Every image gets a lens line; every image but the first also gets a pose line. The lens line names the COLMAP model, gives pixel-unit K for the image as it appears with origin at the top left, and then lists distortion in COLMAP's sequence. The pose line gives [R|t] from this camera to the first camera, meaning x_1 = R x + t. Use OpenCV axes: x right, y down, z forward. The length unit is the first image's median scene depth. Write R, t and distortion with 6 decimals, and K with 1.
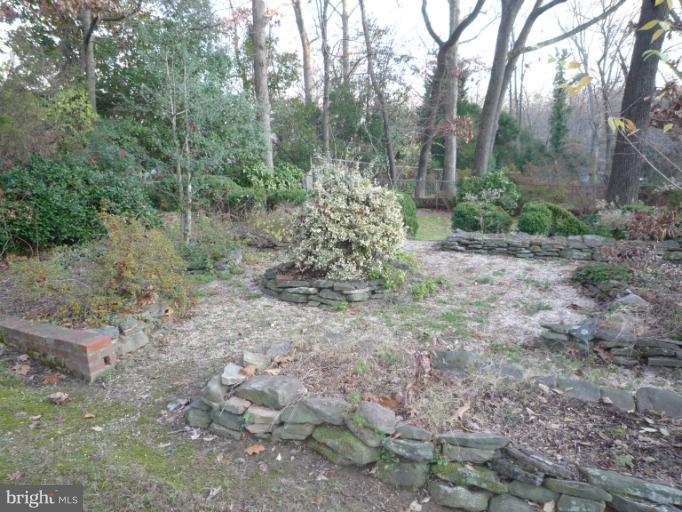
lens RADIAL K [[511.3, 0, 341.8], [0, 511.3, 258.9], [0, 0, 1]] dist [-0.005202, -0.022855]
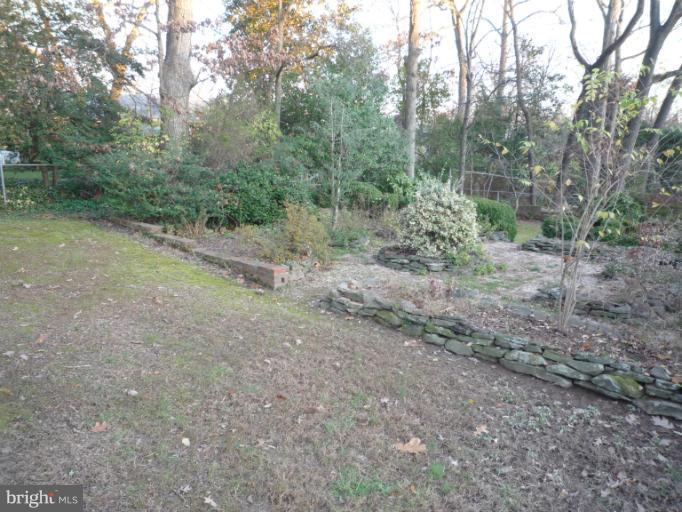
lens RADIAL K [[511.3, 0, 340.4], [0, 511.3, 255.4], [0, 0, 1]] dist [-0.005202, -0.022855]
pose [[0.953332, 0.089800, -0.288260, 0.184642], [-0.095631, 0.995398, -0.006177, 0.067633], [0.286379, 0.033455, 0.957532, -0.499697]]
